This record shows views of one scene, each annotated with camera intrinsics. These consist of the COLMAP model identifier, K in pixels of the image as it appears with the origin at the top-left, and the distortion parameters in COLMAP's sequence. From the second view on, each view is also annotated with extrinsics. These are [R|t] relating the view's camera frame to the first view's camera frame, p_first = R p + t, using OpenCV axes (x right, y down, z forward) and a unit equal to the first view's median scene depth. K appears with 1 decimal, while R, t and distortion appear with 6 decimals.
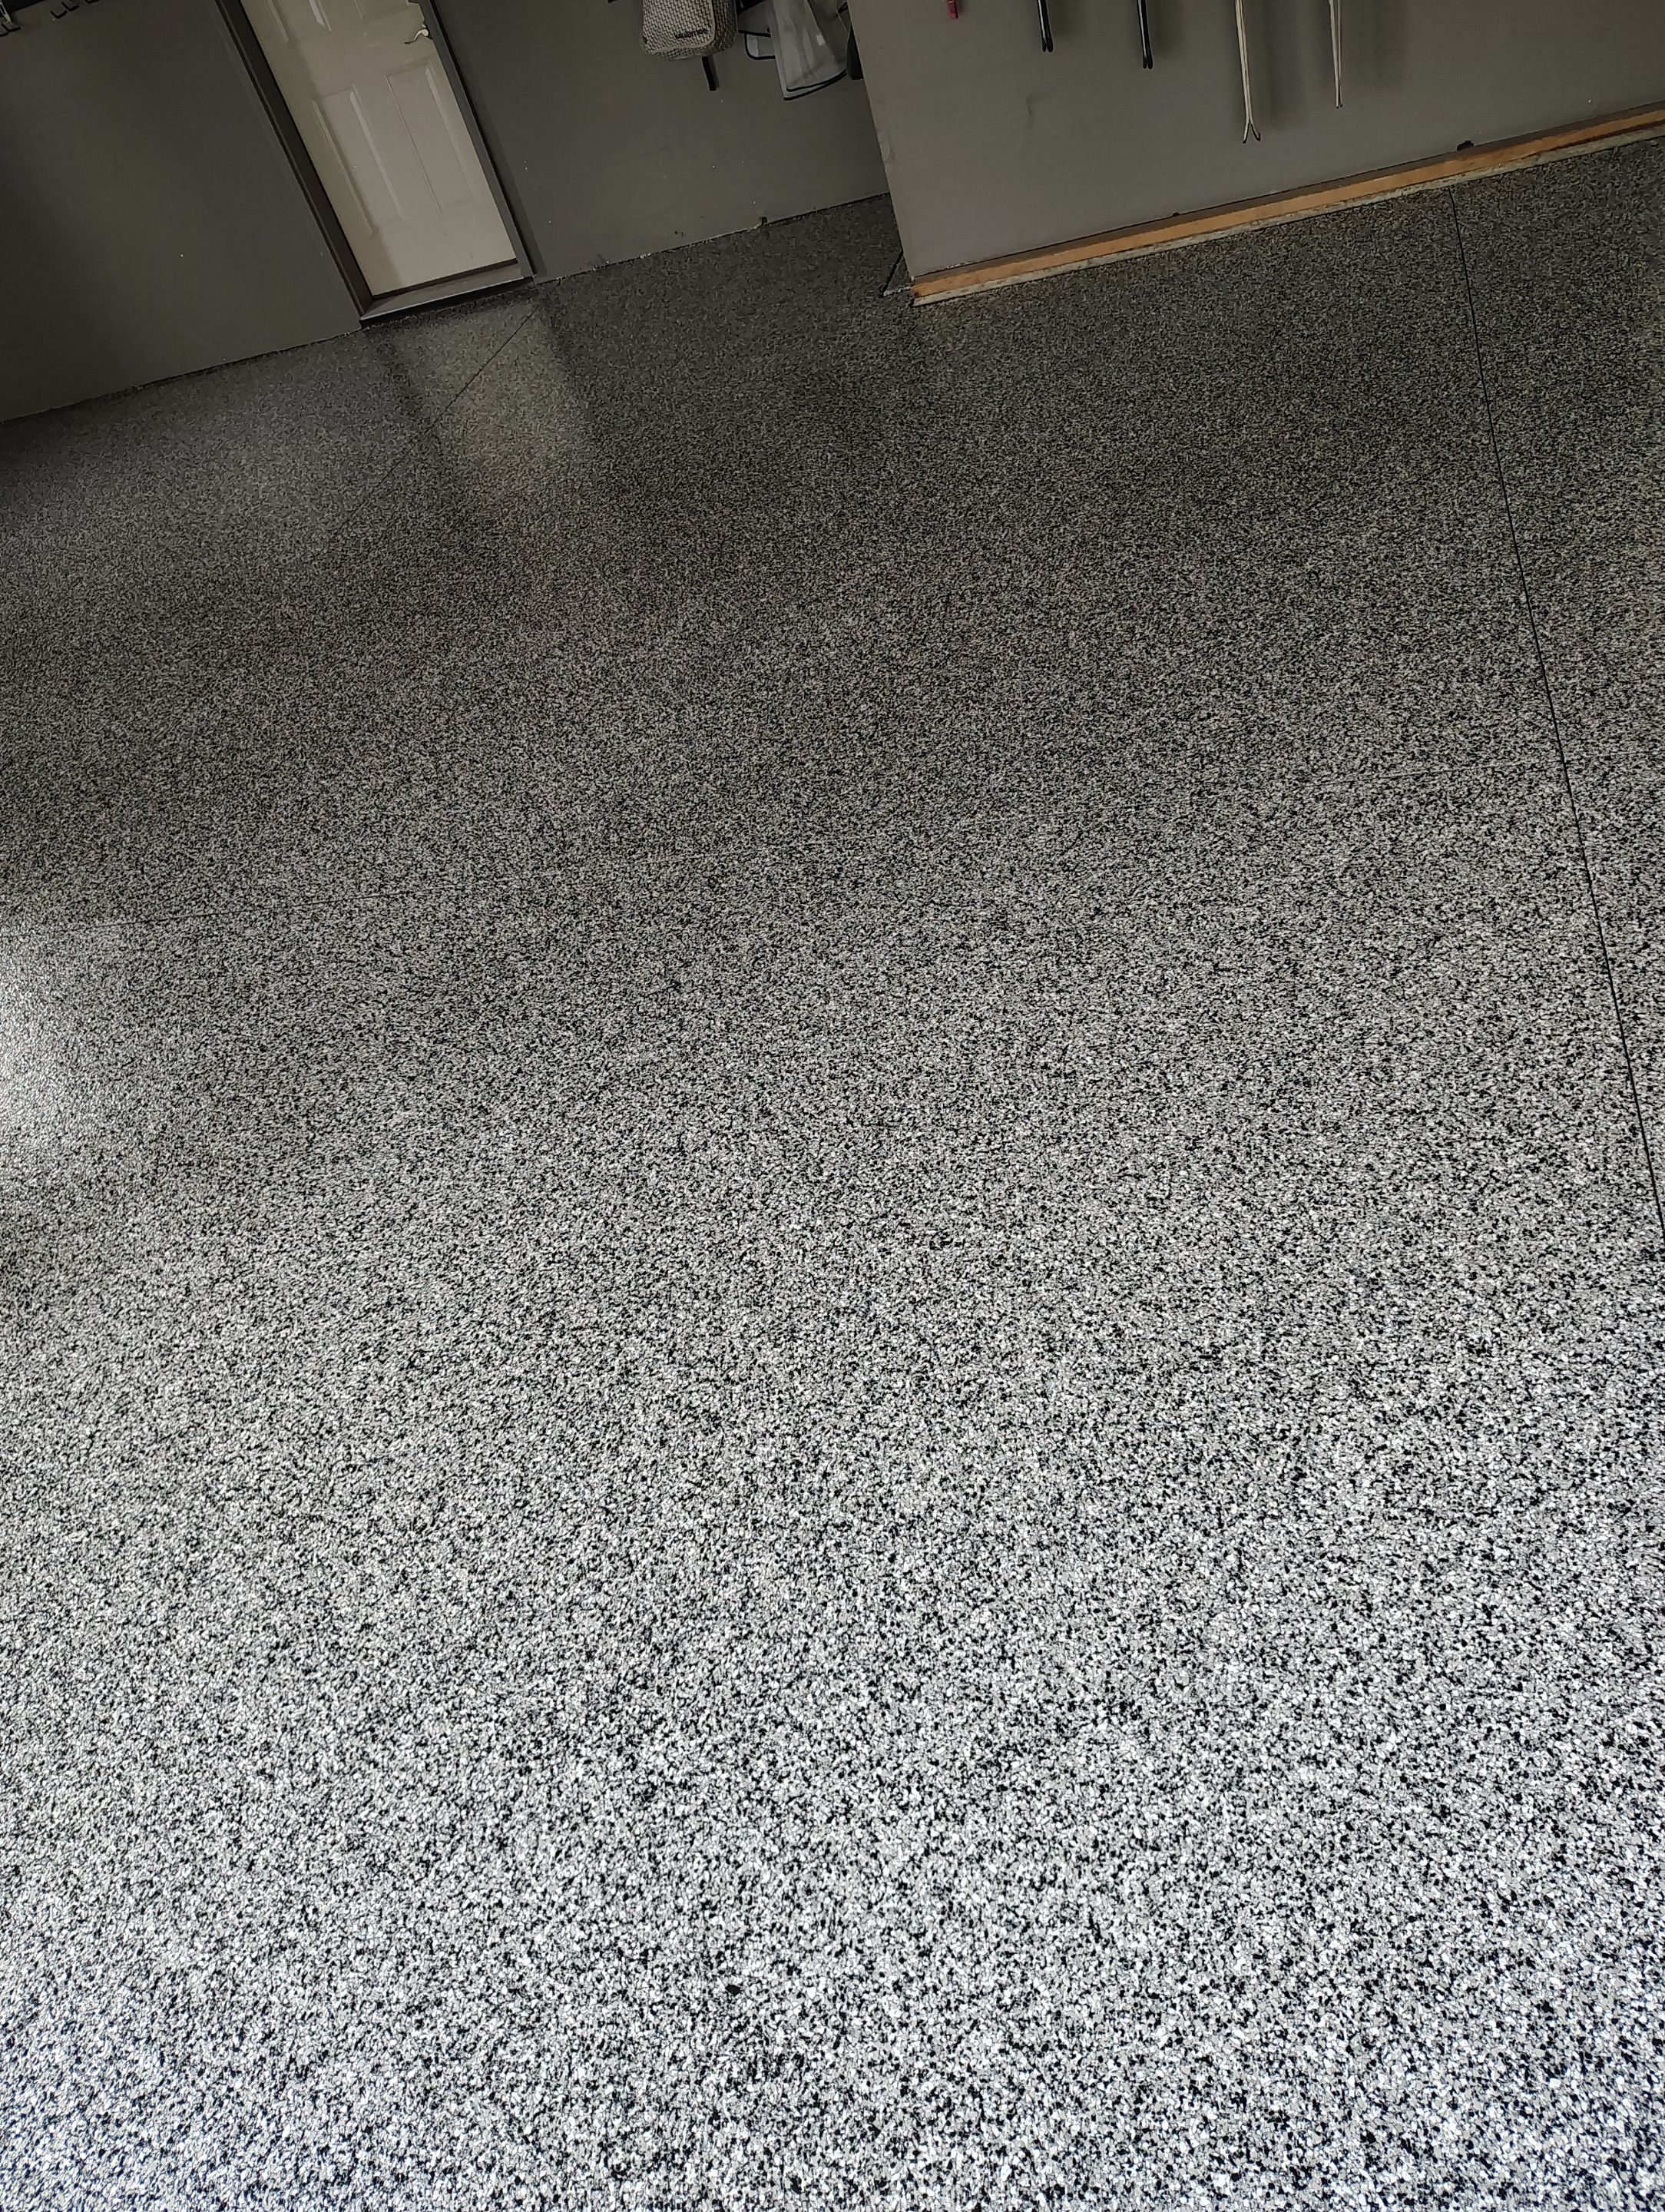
lens RADIAL K [[1547.8, 0, 822.7], [0, 1547.8, 1134.0], [0, 0, 1]] dist [0.040365, -0.049137]
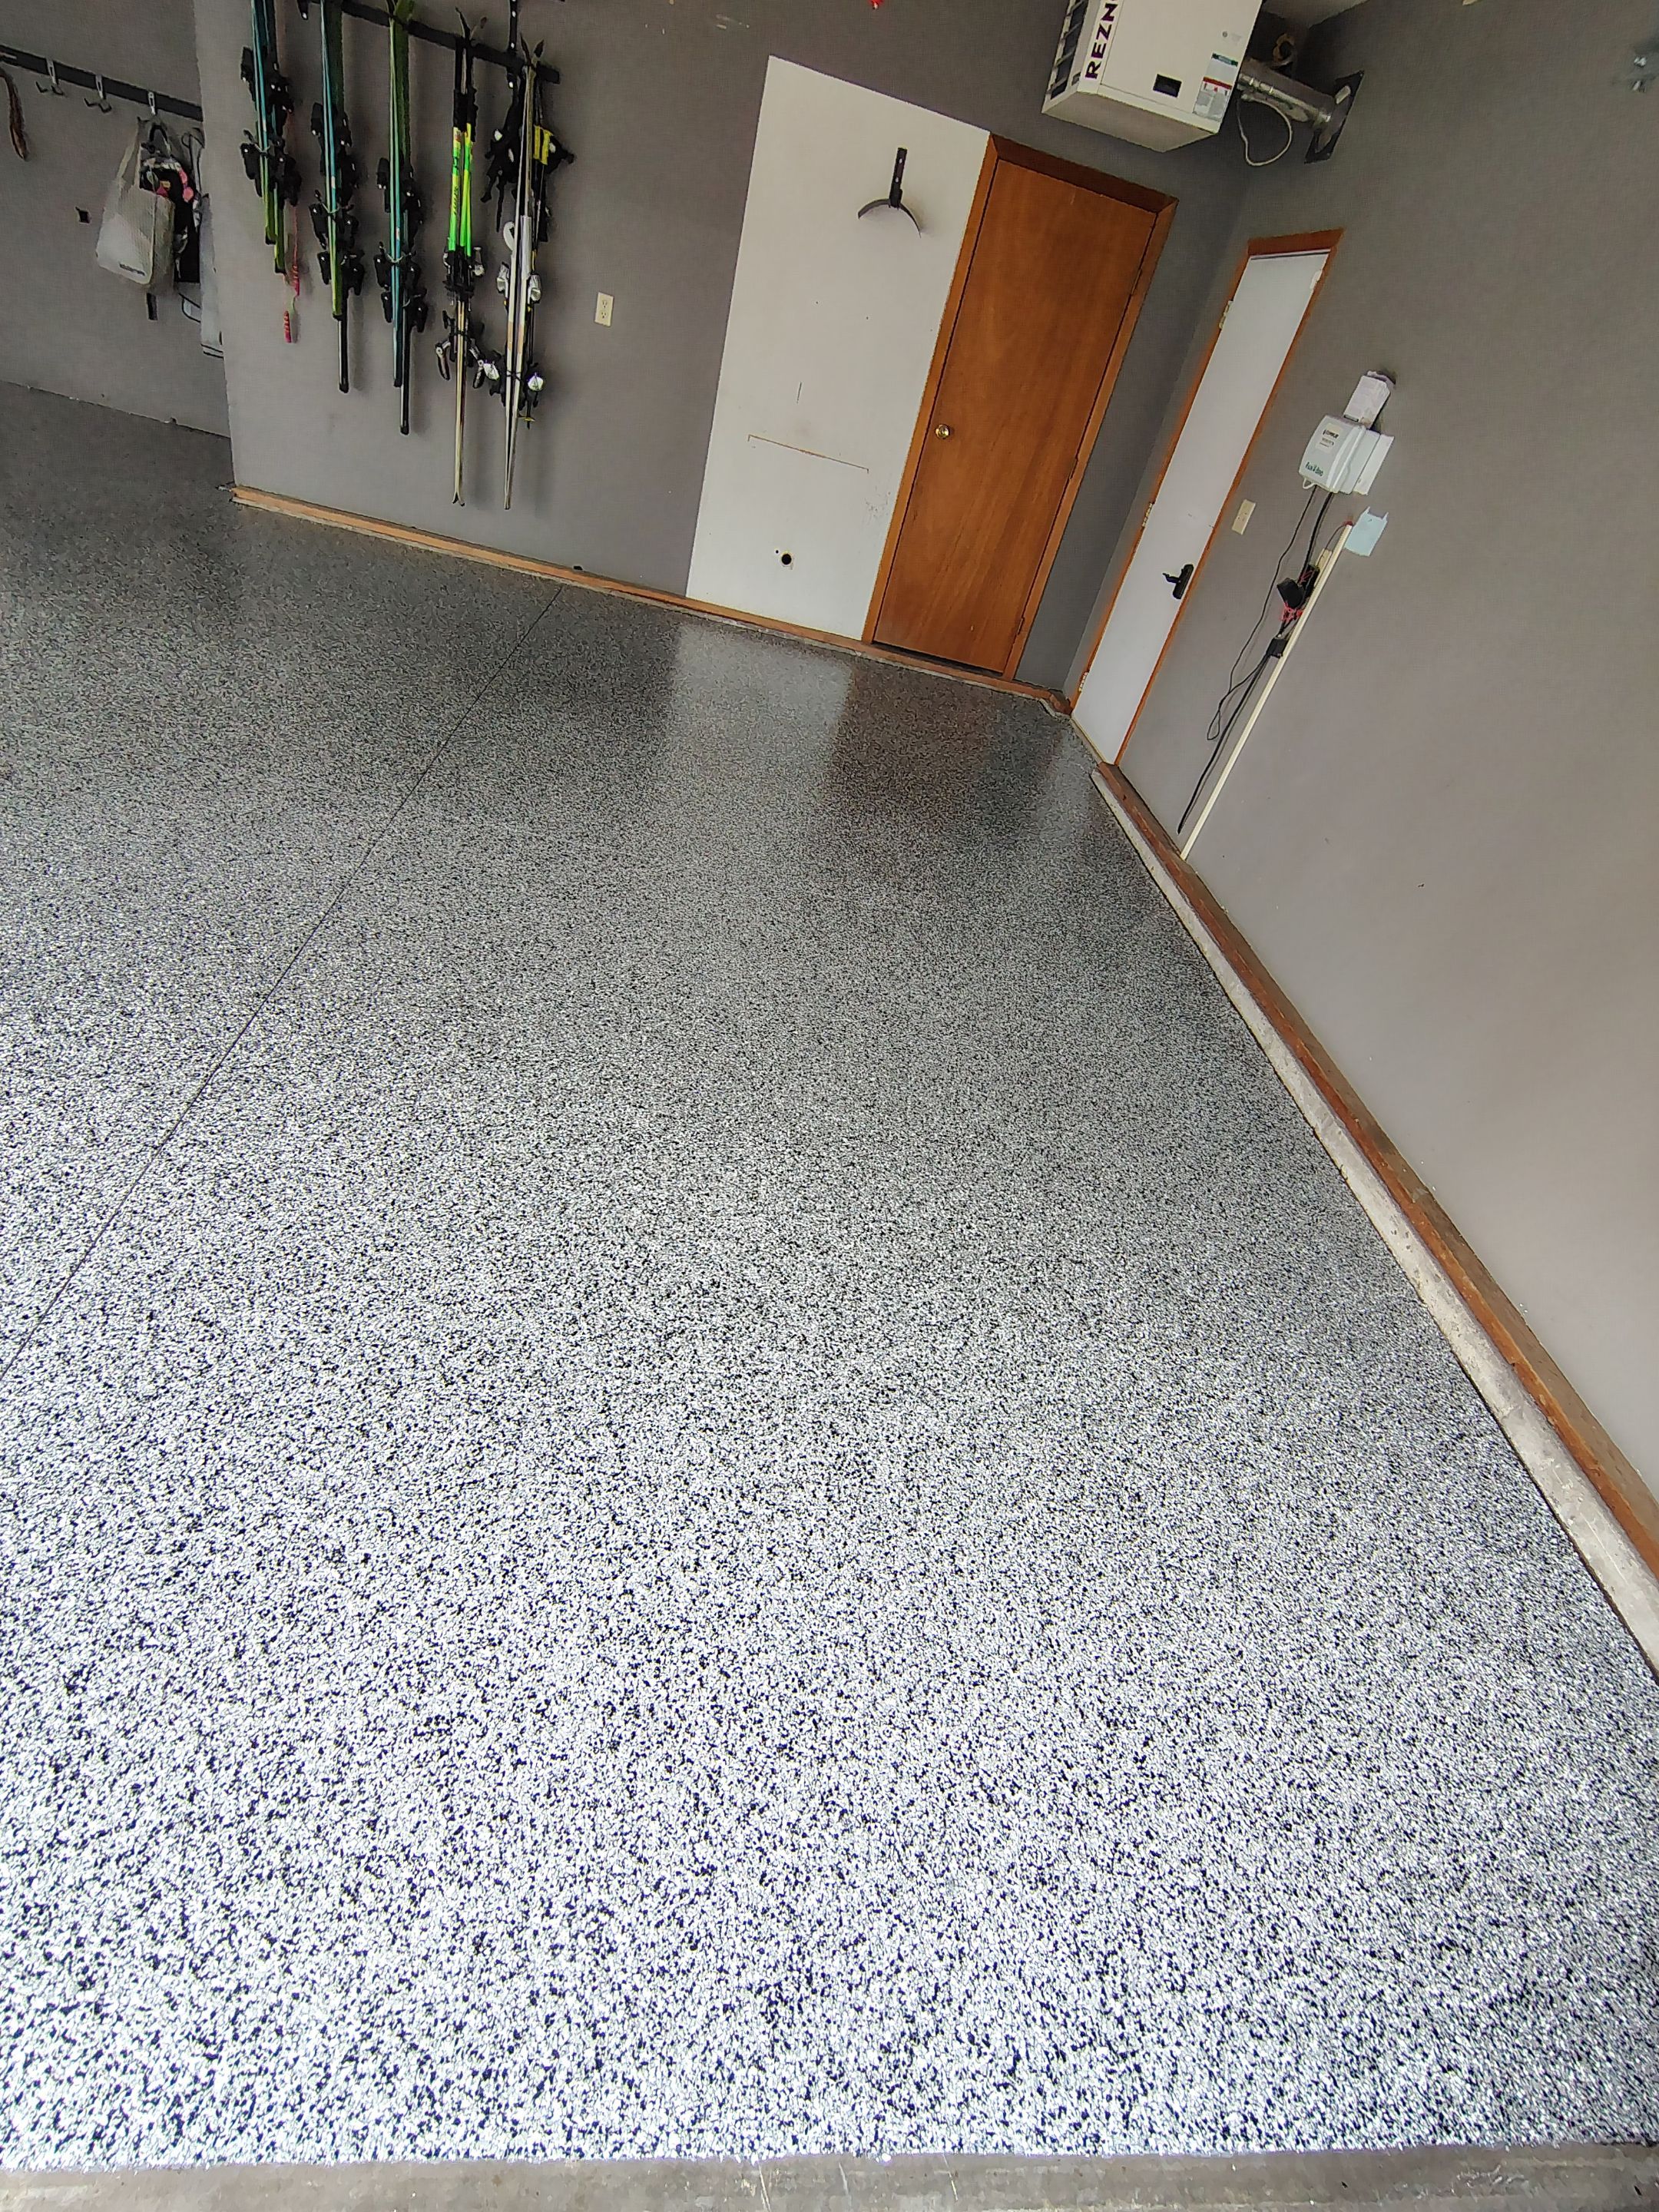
lens RADIAL K [[1053.7, 0, 819.8], [0, 1053.7, 1102.1], [0, 0, 1]] dist [-0.013257, 0.006823]
pose [[0.842387, 0.239200, 0.482874, 0.477283], [-0.179811, 0.969496, -0.166572, 0.259784], [-0.507989, 0.053491, 0.859701, -0.340545]]
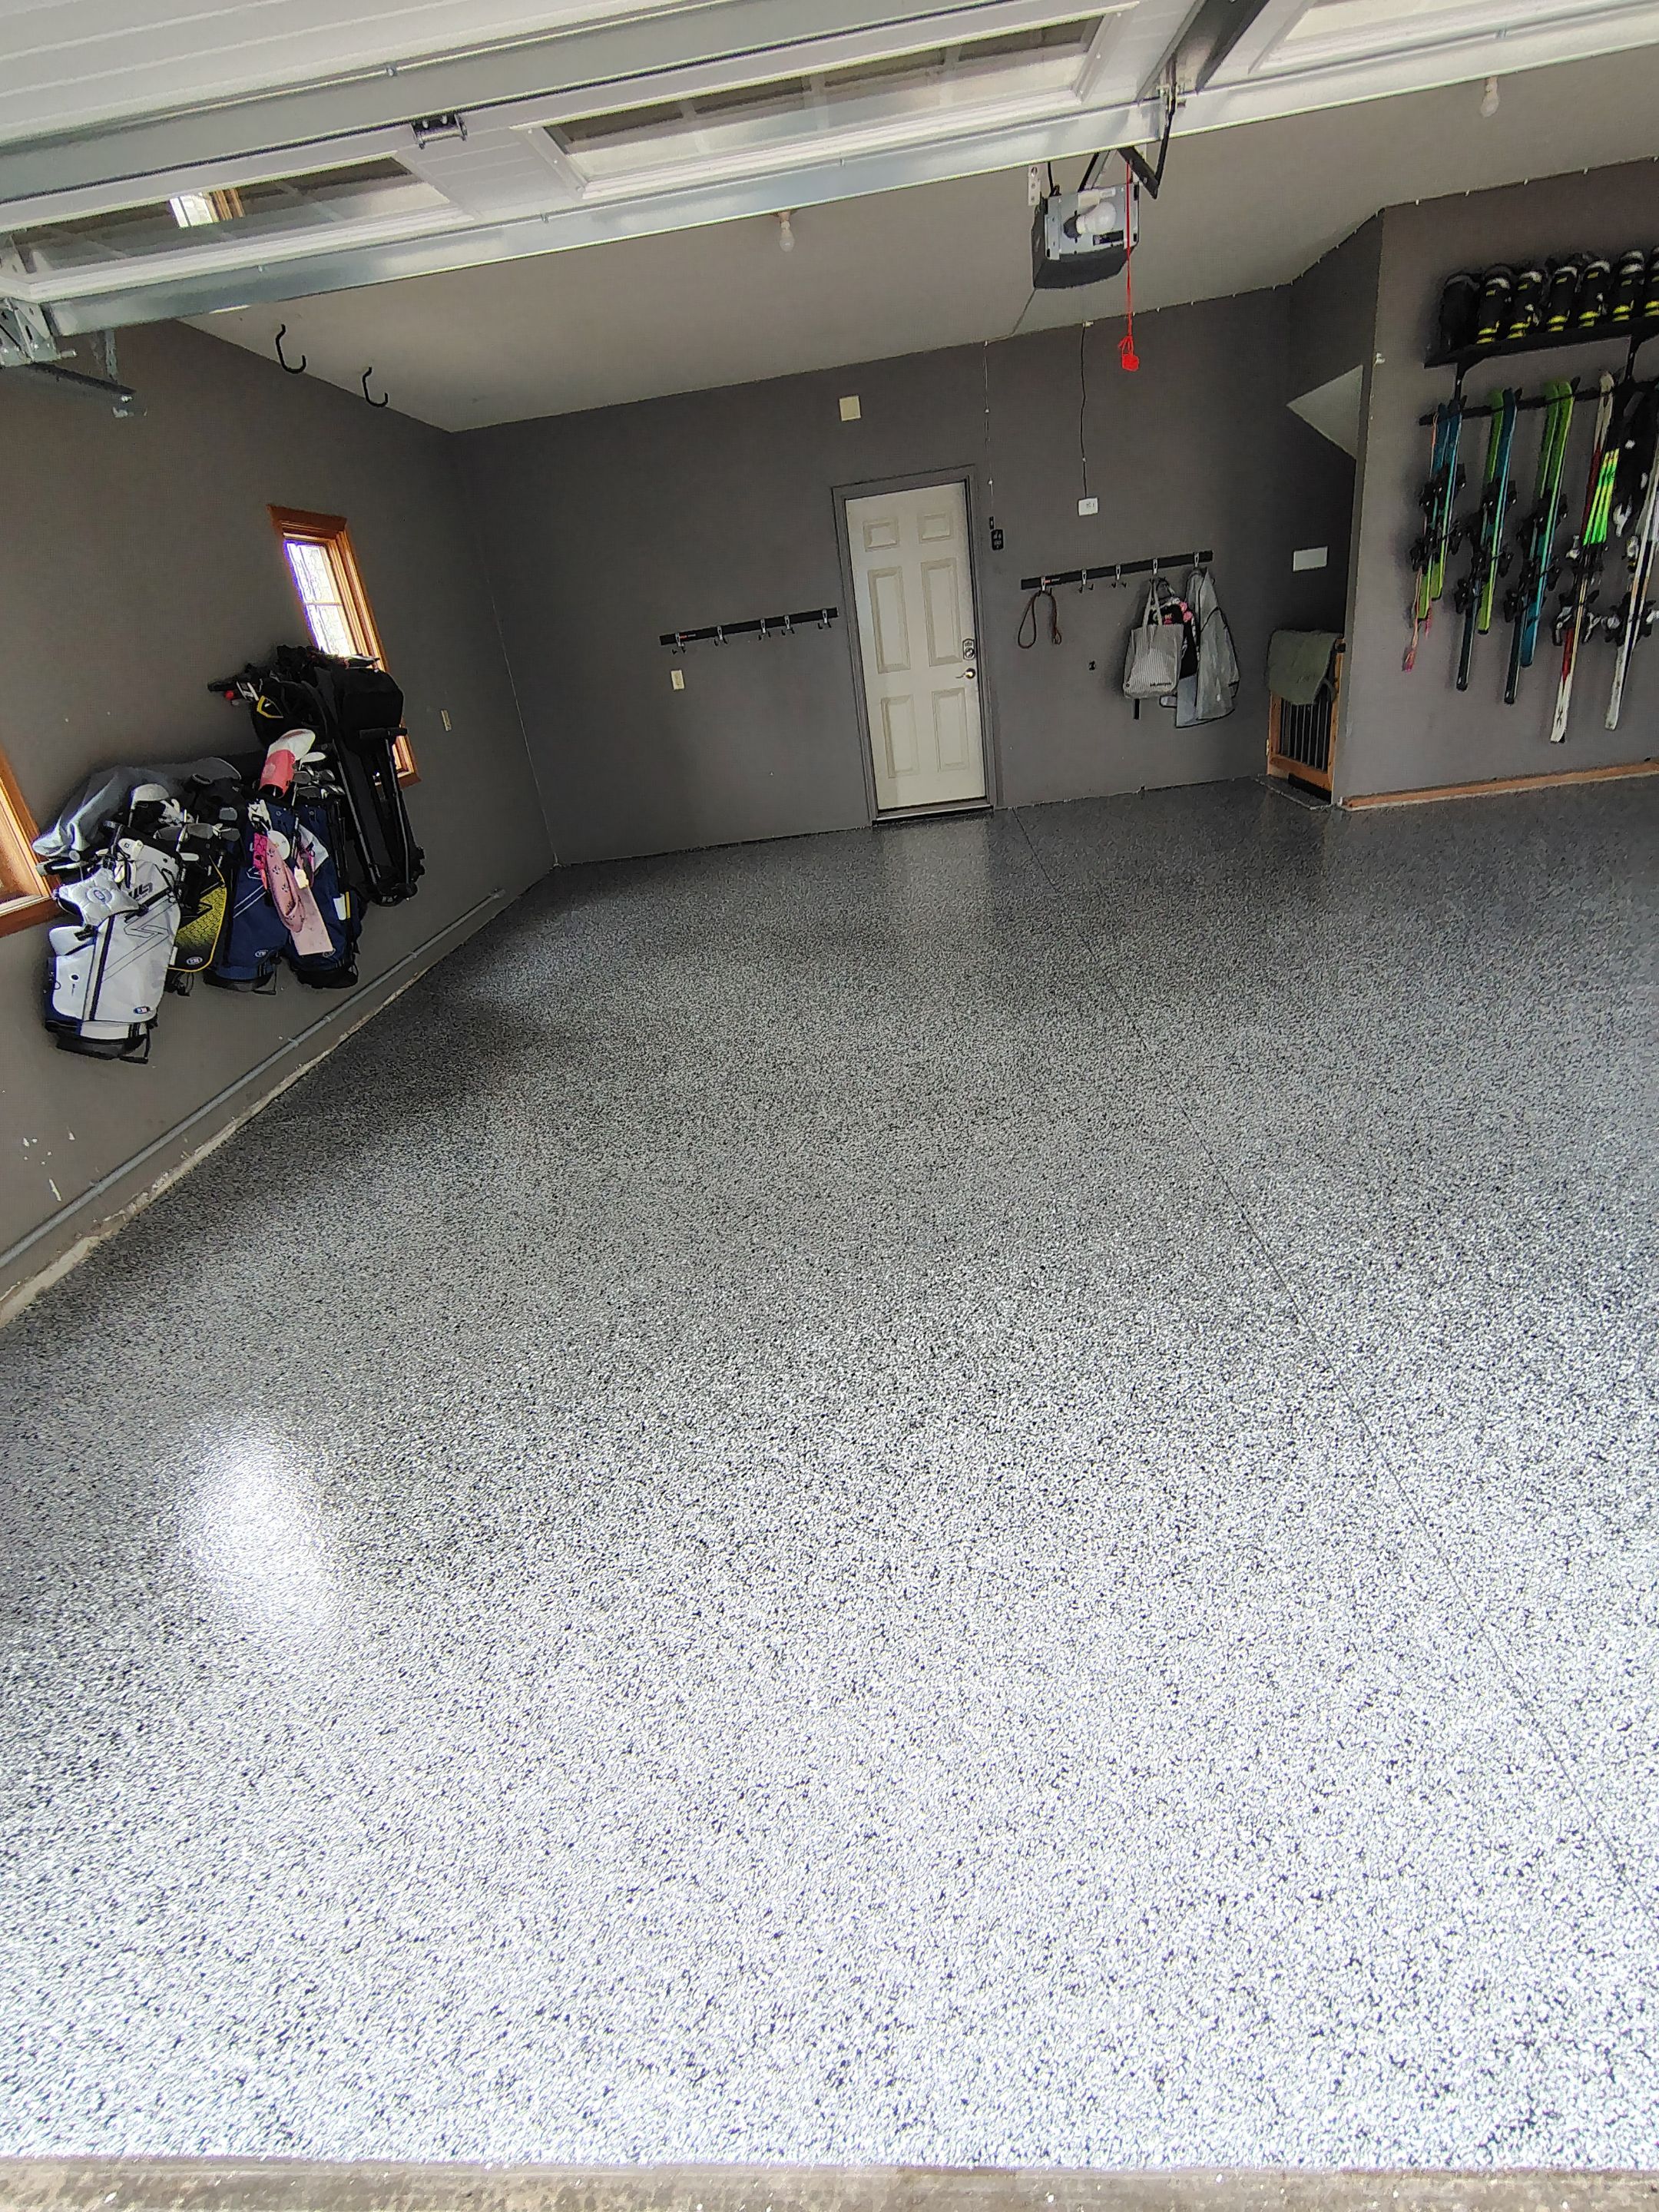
lens RADIAL K [[1053.7, 0, 857.3], [0, 1053.7, 1091.4], [0, 0, 1]] dist [-0.013257, 0.006823]
pose [[0.980474, 0.062850, 0.186334, -1.765245], [0.007143, 0.935544, -0.353138, 0.476540], [-0.196519, 0.347574, 0.916828, 0.310685]]
